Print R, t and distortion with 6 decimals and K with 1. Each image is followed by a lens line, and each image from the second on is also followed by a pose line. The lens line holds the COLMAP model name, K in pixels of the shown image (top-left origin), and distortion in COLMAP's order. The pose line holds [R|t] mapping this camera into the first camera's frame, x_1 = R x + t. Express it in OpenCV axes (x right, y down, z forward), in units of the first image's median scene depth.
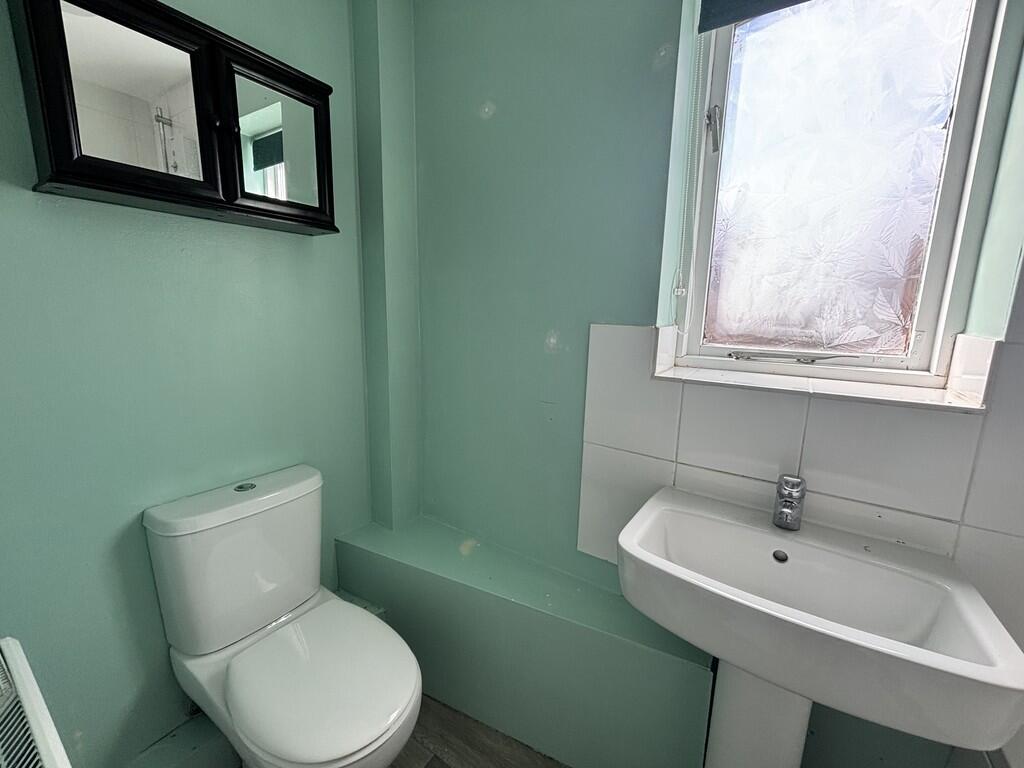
lens RADIAL K [[414.9, 0, 509.1], [0, 414.9, 380.0], [0, 0, 1]] dist [-0.004564, 0.000517]
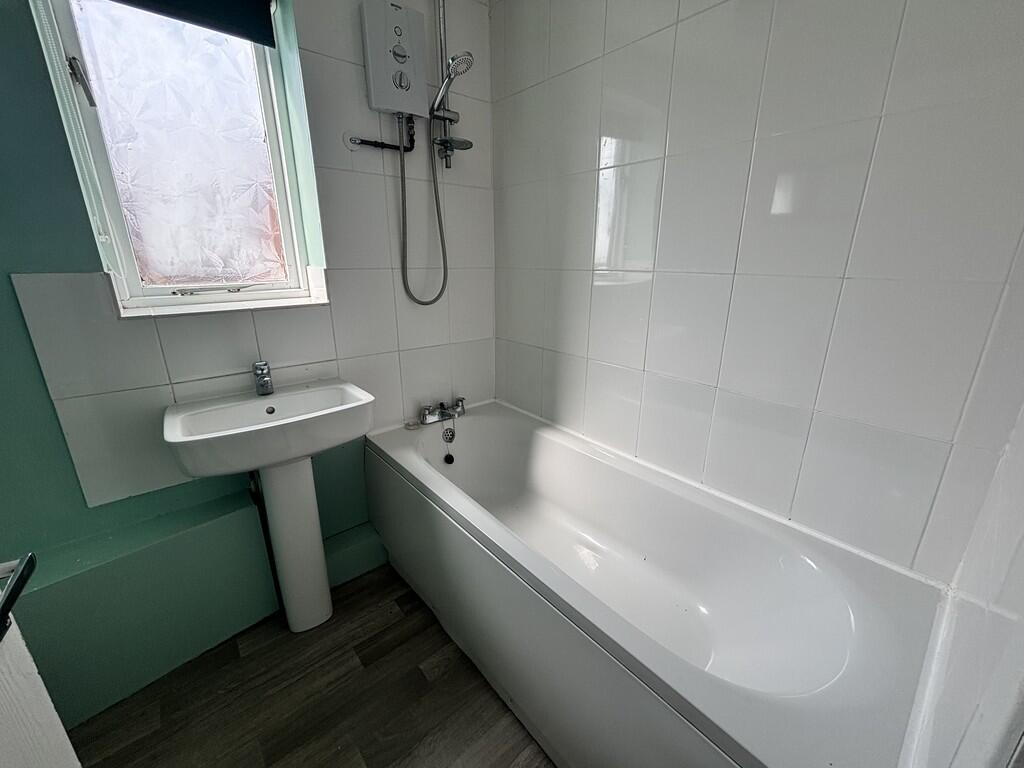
lens RADIAL K [[414.9, 0, 507.9], [0, 414.9, 383.4], [0, 0, 1]] dist [-0.004564, 0.000517]
pose [[0.260734, -0.302333, 0.916849, -0.462321], [0.170627, 0.949179, 0.264471, 0.043391], [-0.950213, 0.087482, 0.299070, -0.316869]]
